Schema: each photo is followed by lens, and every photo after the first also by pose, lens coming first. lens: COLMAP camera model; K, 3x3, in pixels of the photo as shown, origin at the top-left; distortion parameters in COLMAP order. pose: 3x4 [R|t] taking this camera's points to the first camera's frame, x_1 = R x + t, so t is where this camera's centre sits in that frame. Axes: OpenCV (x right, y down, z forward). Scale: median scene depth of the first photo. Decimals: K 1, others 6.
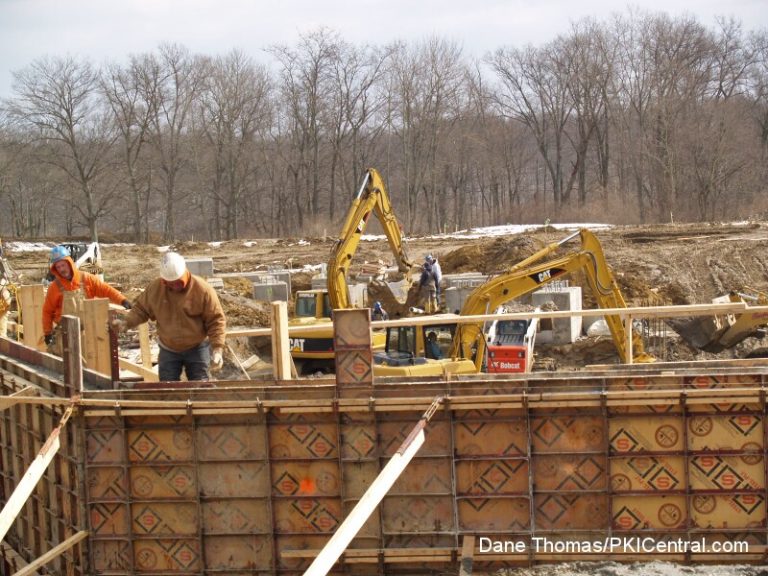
lens RADIAL K [[1978.9, 0, 383.2], [0, 1978.9, 288.8], [0, 0, 1]] dist [-0.114352, 0.000000]
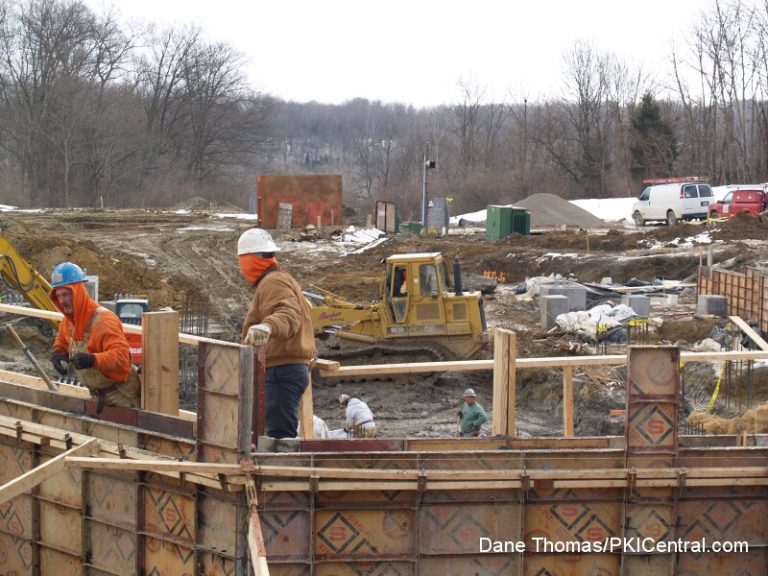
lens RADIAL K [[1978.9, 0, 384.2], [0, 1978.9, 288.0], [0, 0, 1]] dist [-0.114352, 0.000000]
pose [[0.941173, 0.031535, 0.336451, -0.343712], [-0.034277, 0.999410, 0.002213, -0.008897], [-0.336183, -0.013616, 0.941698, 0.340364]]
